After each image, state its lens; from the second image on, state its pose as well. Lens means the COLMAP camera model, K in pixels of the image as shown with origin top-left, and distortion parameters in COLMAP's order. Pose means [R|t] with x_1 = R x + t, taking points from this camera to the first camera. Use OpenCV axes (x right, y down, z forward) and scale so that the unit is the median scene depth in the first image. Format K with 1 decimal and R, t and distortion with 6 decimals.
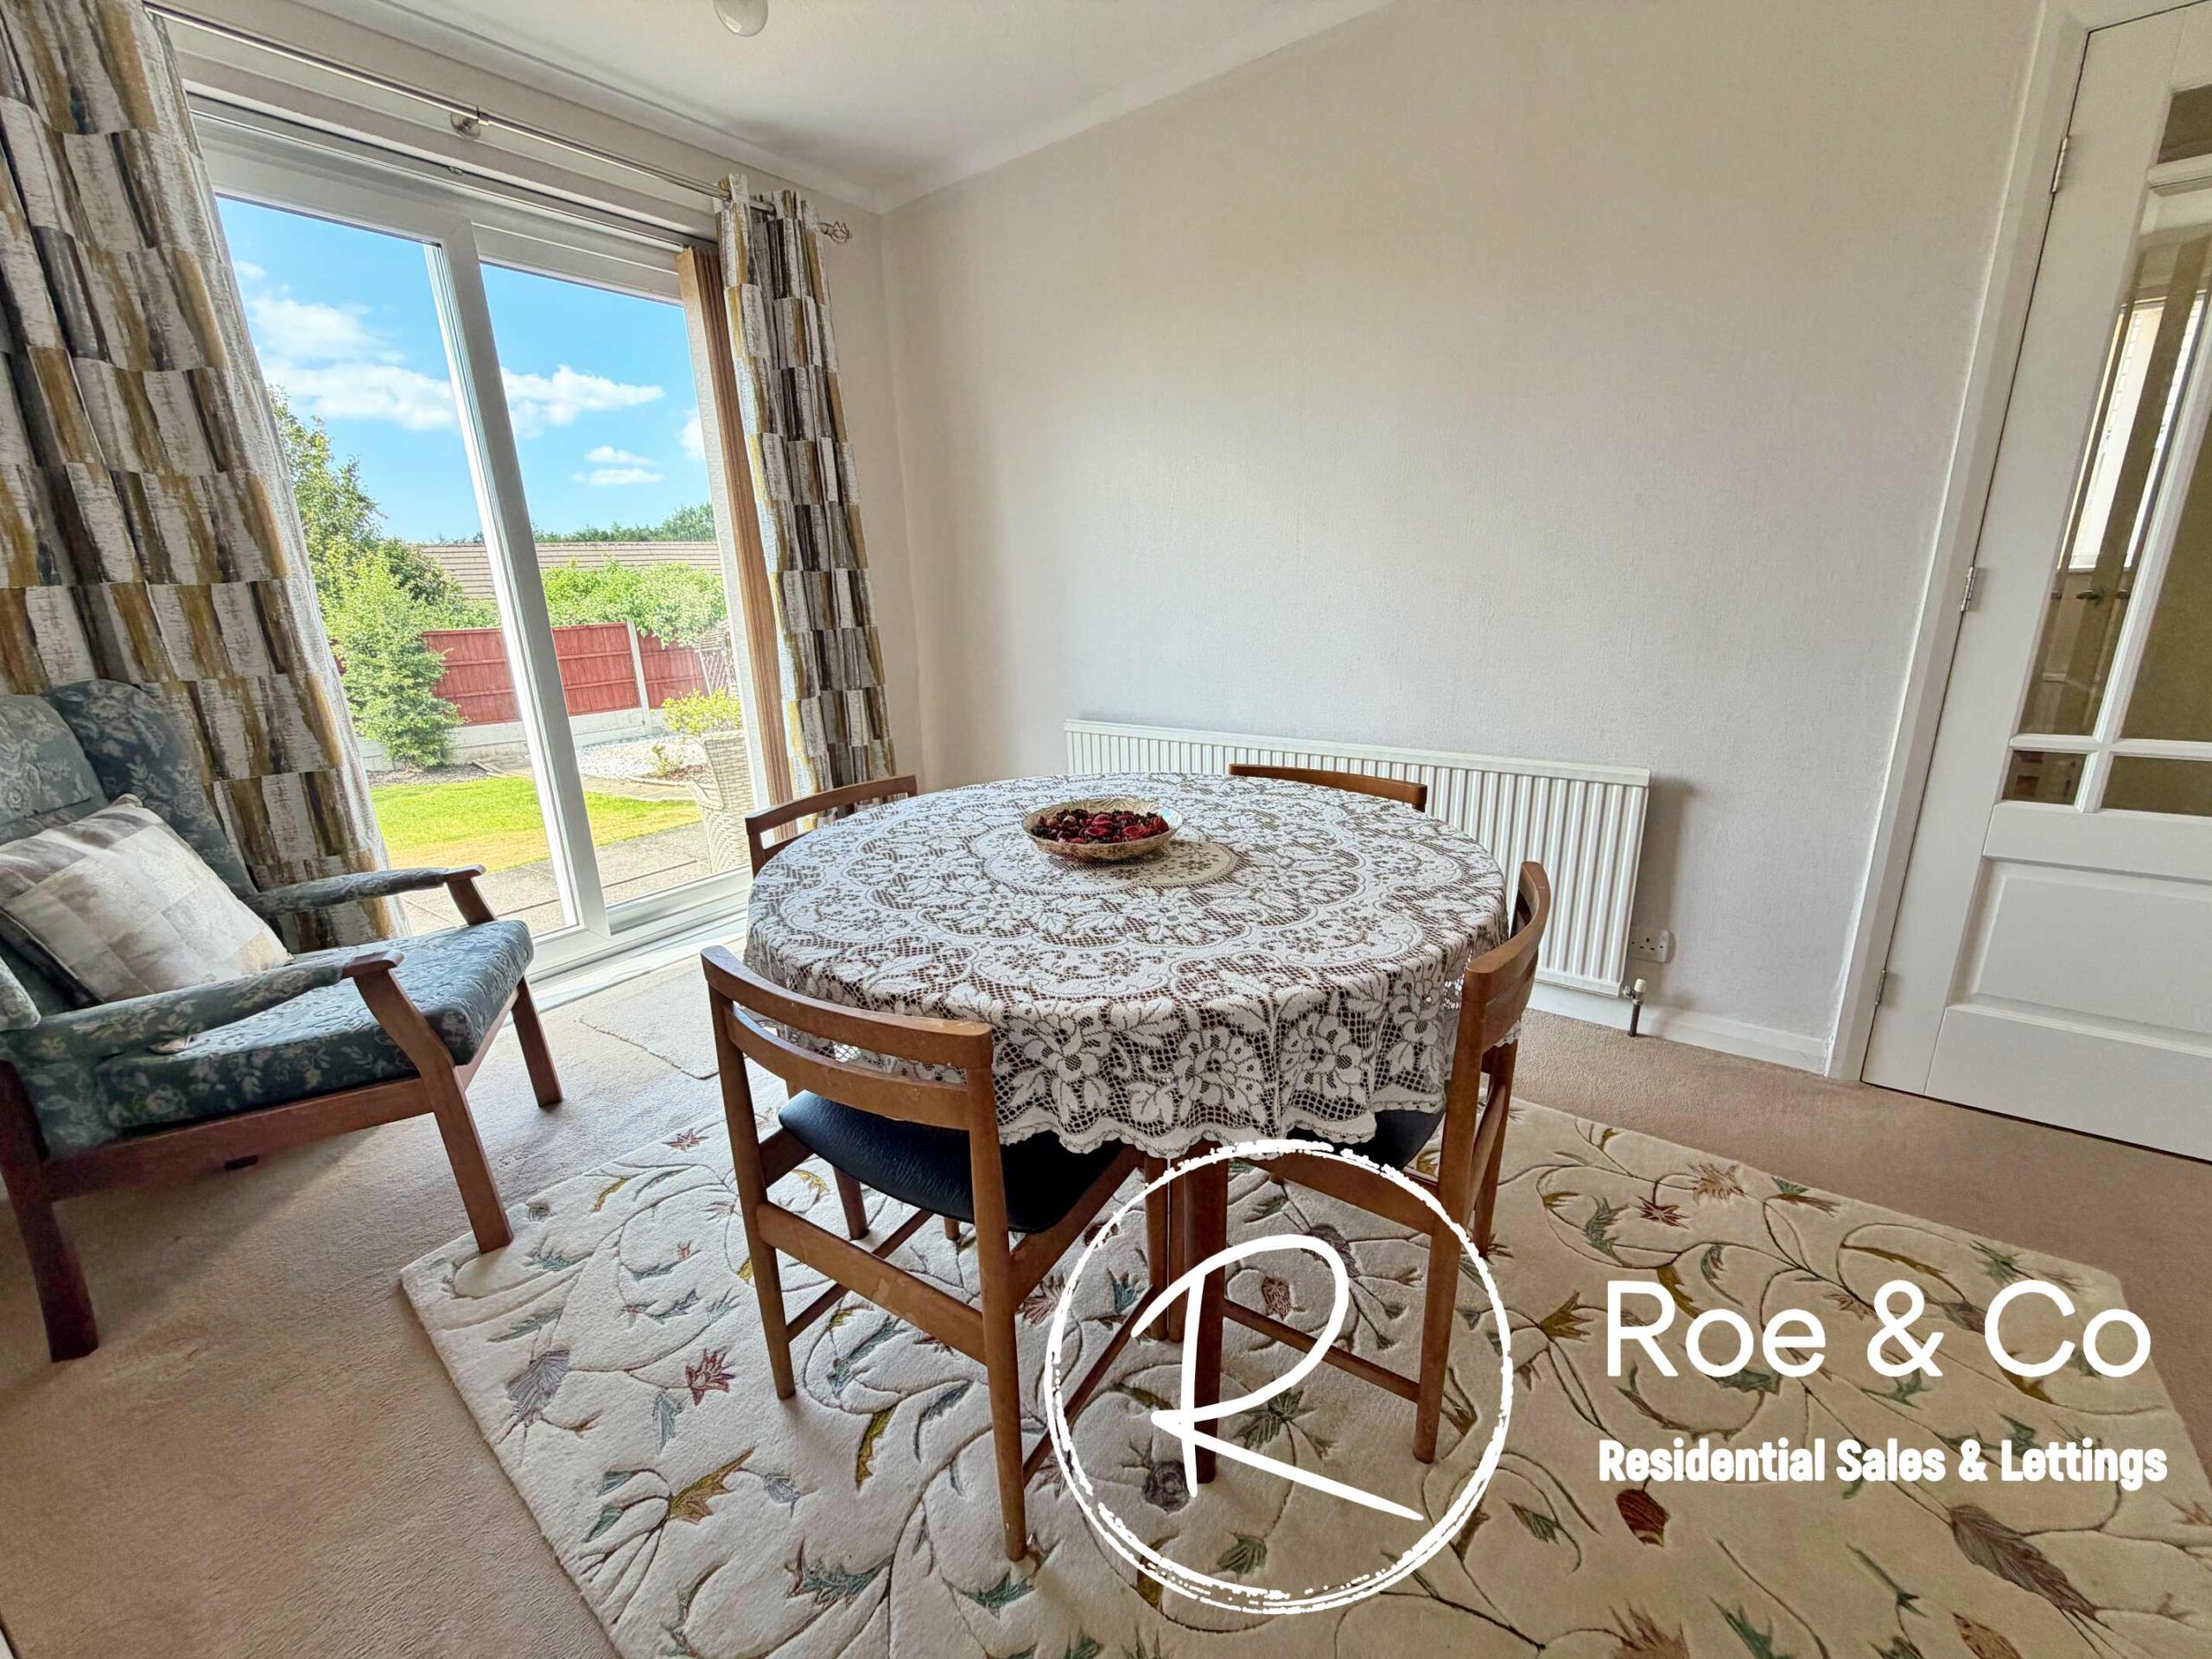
lens RADIAL K [[885.1, 0, 1099.2], [0, 885.1, 818.8], [0, 0, 1]] dist [-0.000362, -0.000130]
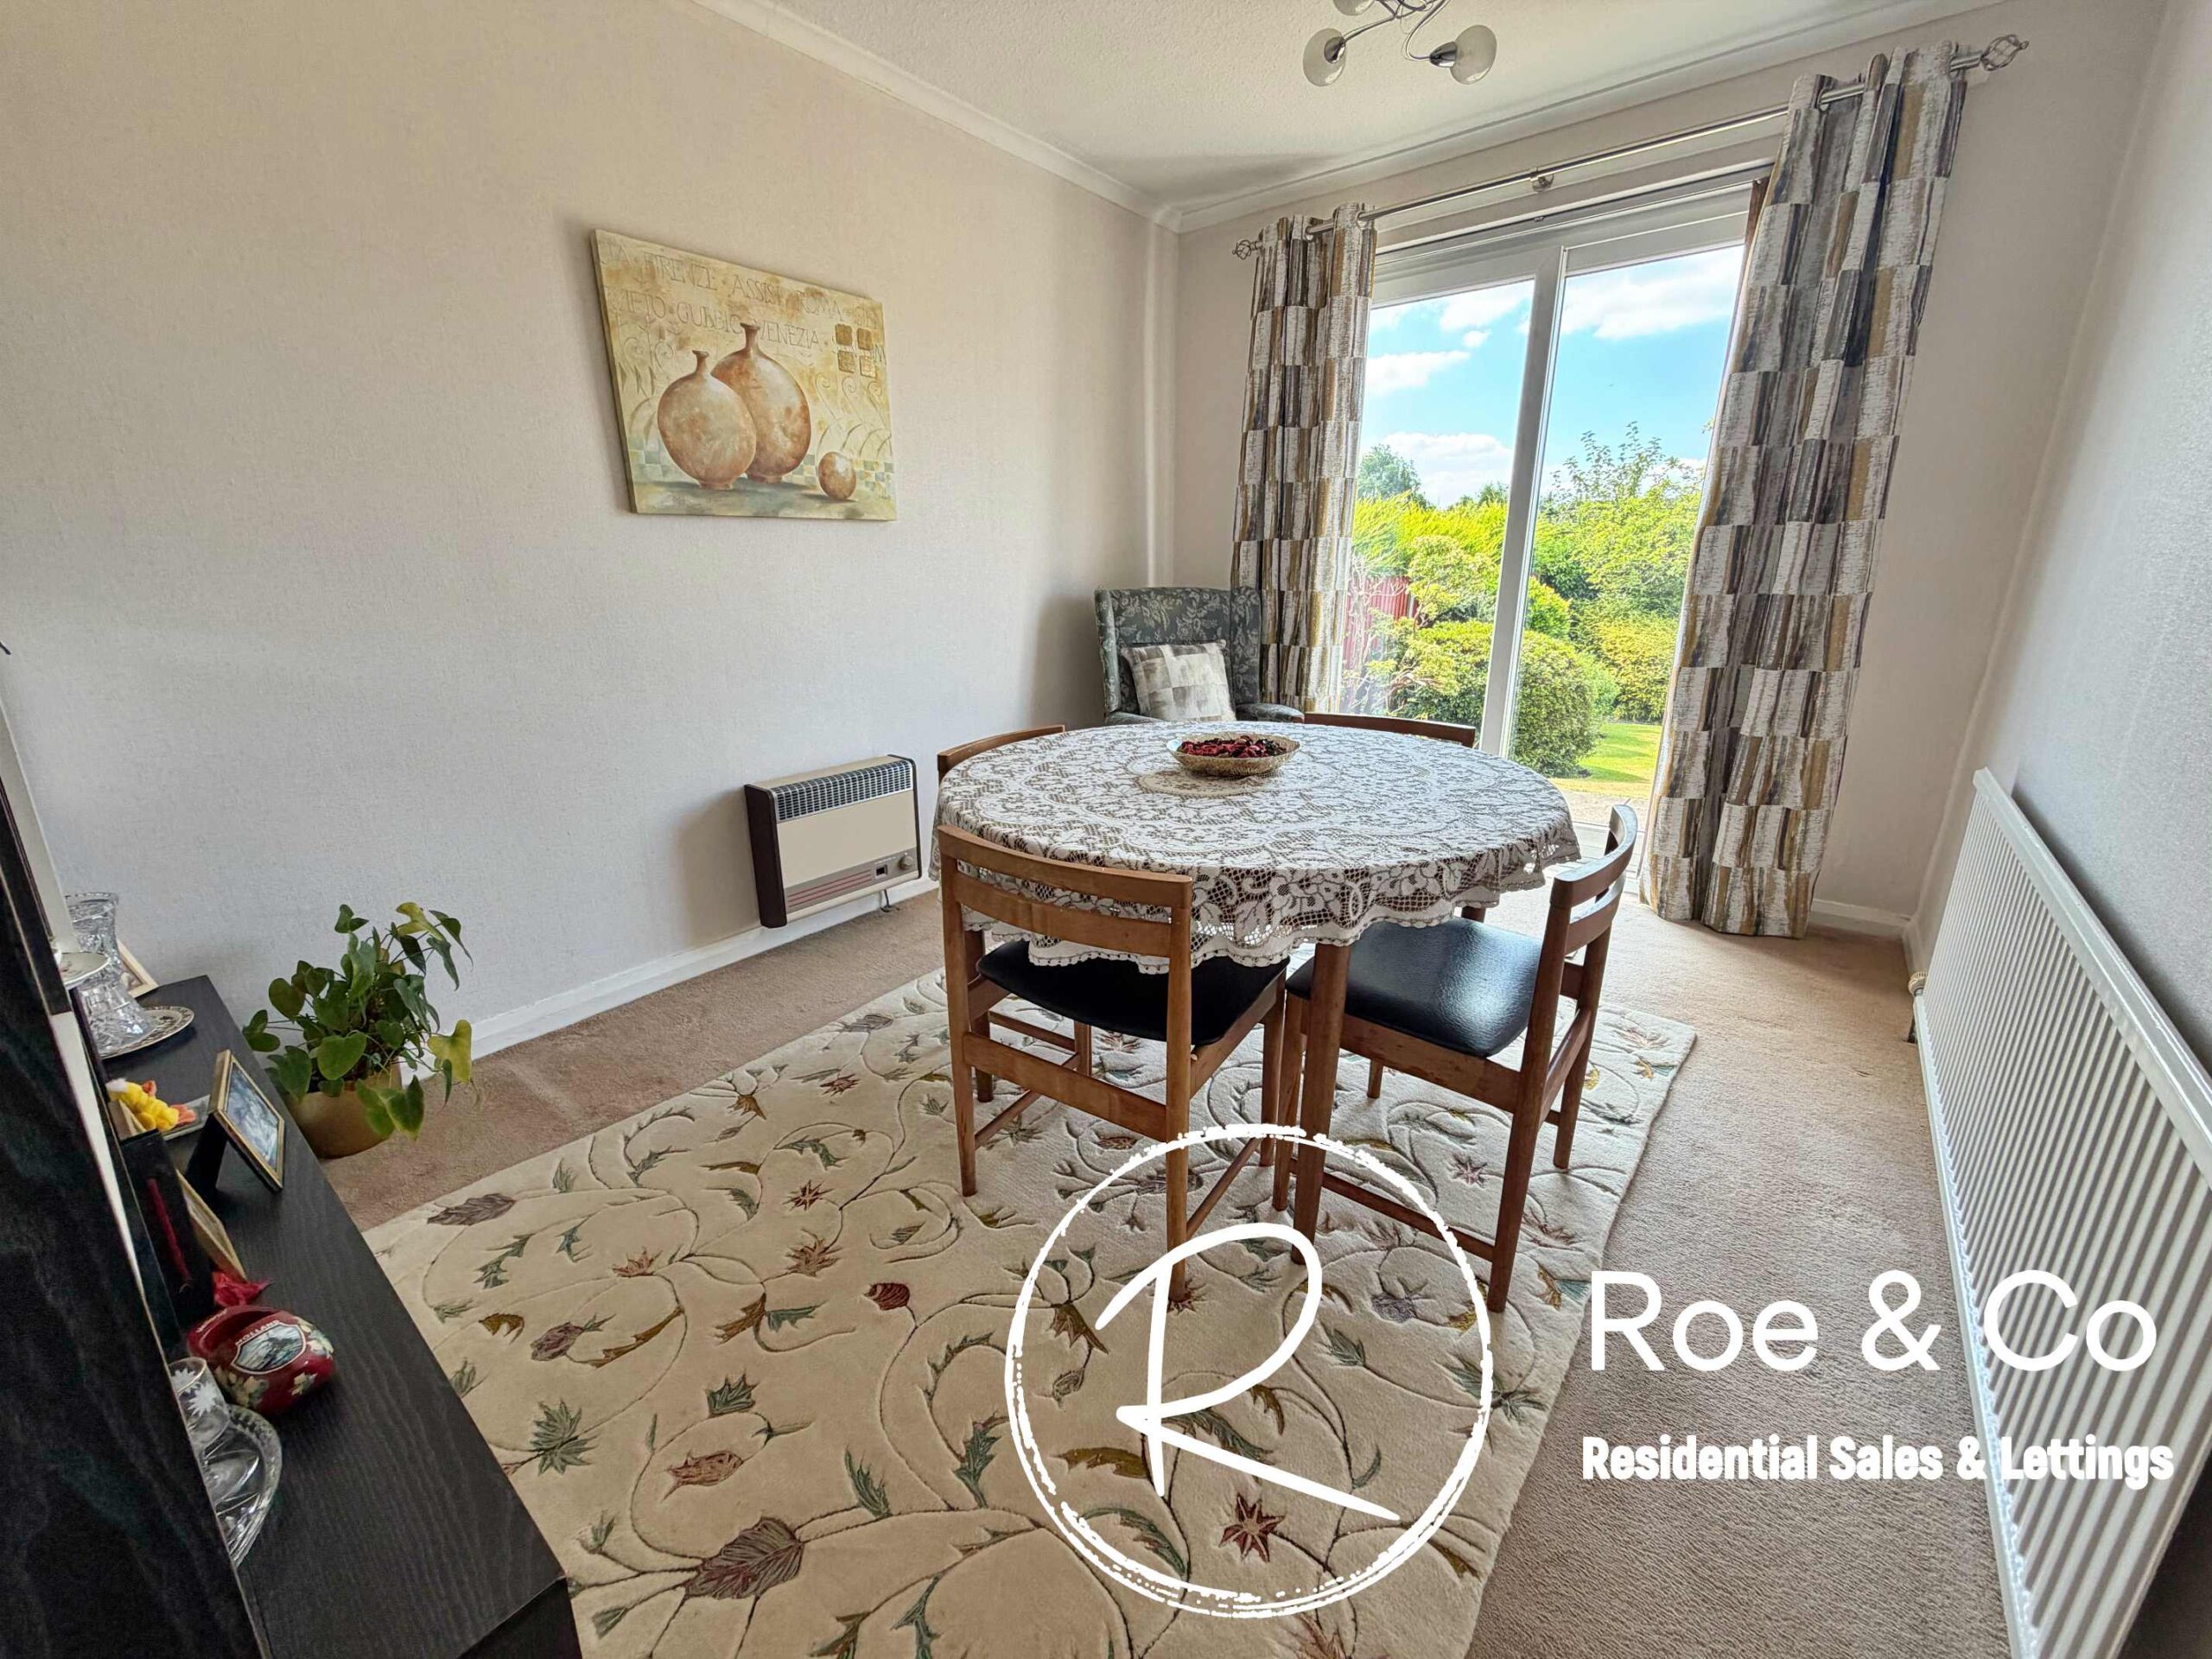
lens RADIAL K [[885.1, 0, 1099.2], [0, 885.1, 818.8], [0, 0, 1]] dist [-0.000362, -0.000130]
pose [[-0.036047, 0.307353, -0.950913, 1.298905], [-0.252118, 0.917956, 0.306258, -0.250738], [0.967025, 0.250782, 0.044400, 0.858925]]
